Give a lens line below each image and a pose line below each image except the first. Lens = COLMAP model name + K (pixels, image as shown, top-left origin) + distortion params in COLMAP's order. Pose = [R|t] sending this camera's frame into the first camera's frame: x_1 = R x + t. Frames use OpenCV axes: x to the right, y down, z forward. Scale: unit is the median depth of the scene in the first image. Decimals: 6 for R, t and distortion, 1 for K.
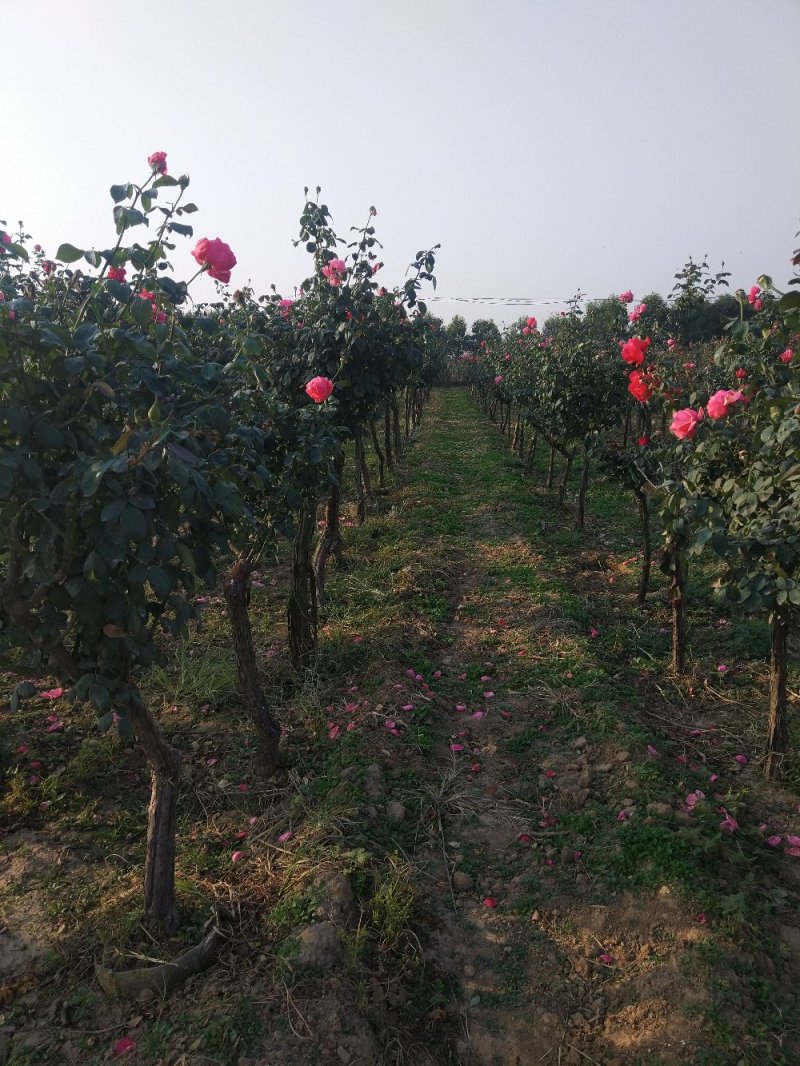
lens RADIAL K [[794.5, 0, 394.3], [0, 794.5, 540.2], [0, 0, 1]] dist [0.056233, -0.057408]
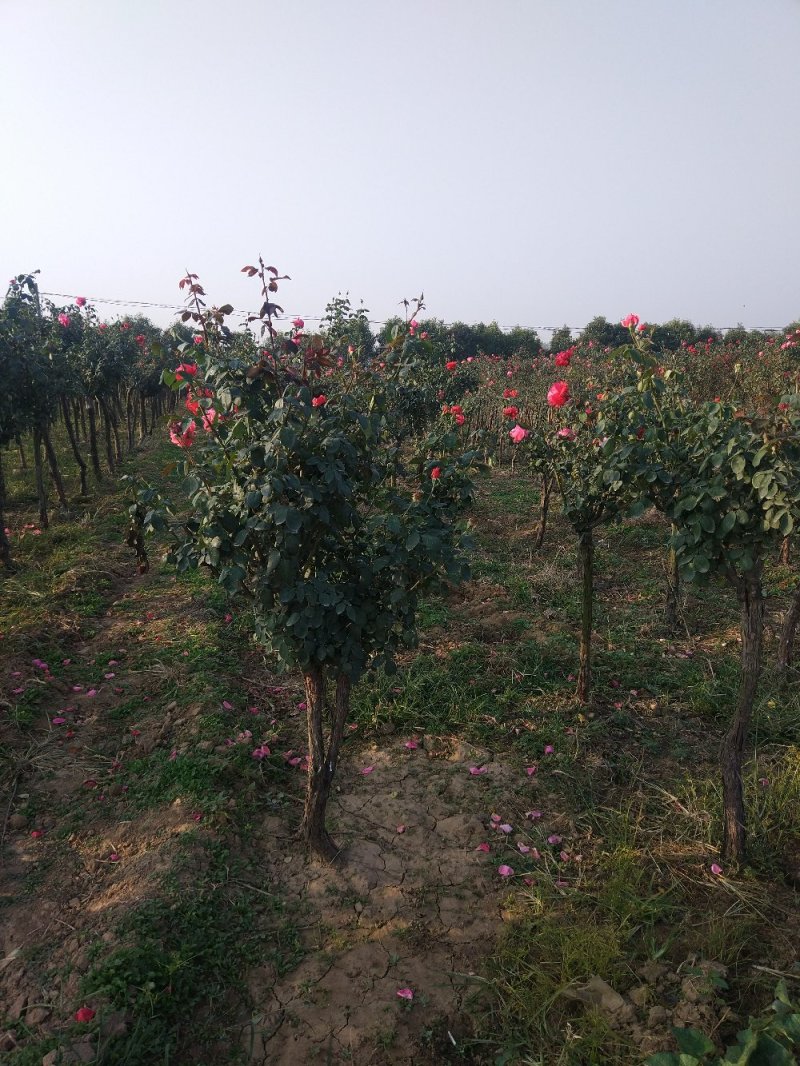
lens RADIAL K [[794.5, 0, 398.4], [0, 794.5, 540.2], [0, 0, 1]] dist [0.056233, -0.057408]
pose [[0.958430, -0.021275, 0.284535, 0.259667], [0.025662, 0.999602, -0.011701, 0.038524], [-0.284173, 0.018516, 0.958594, -0.257347]]
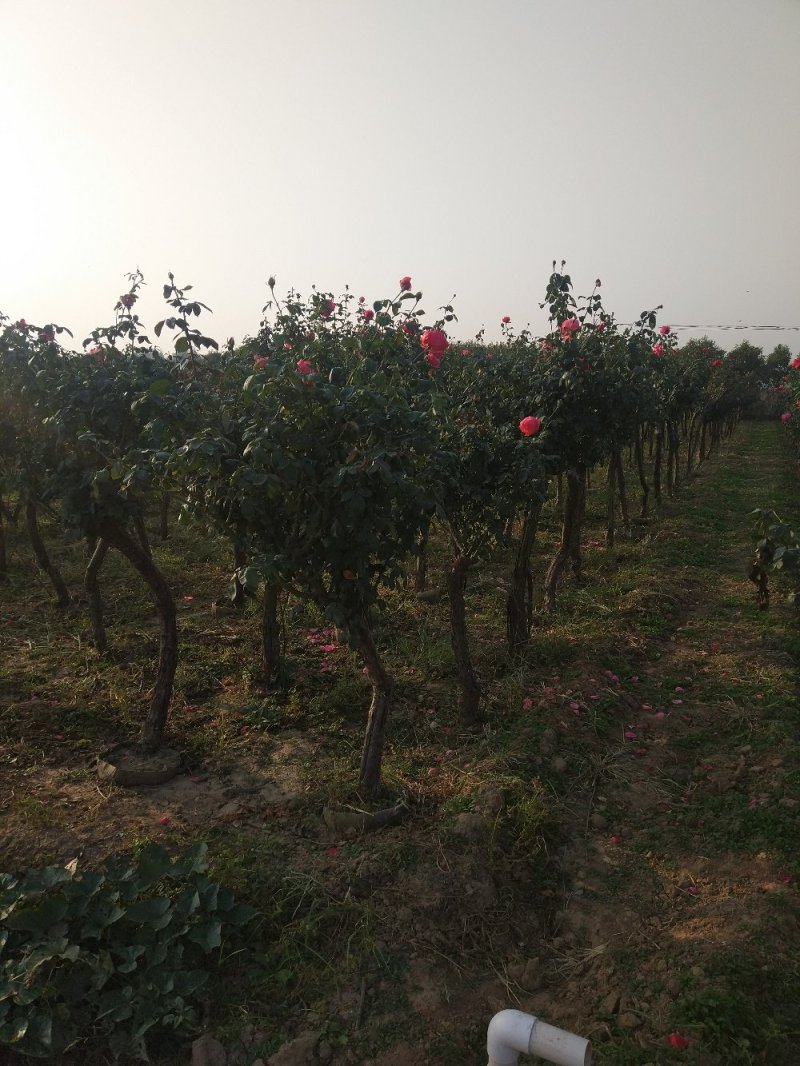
lens RADIAL K [[794.5, 0, 389.3], [0, 794.5, 535.5], [0, 0, 1]] dist [0.056233, -0.057408]
pose [[0.930097, 0.086666, -0.356943, 0.168518], [-0.100486, 0.994731, -0.020316, 0.035322], [0.353301, 0.054764, 0.933905, -0.272123]]
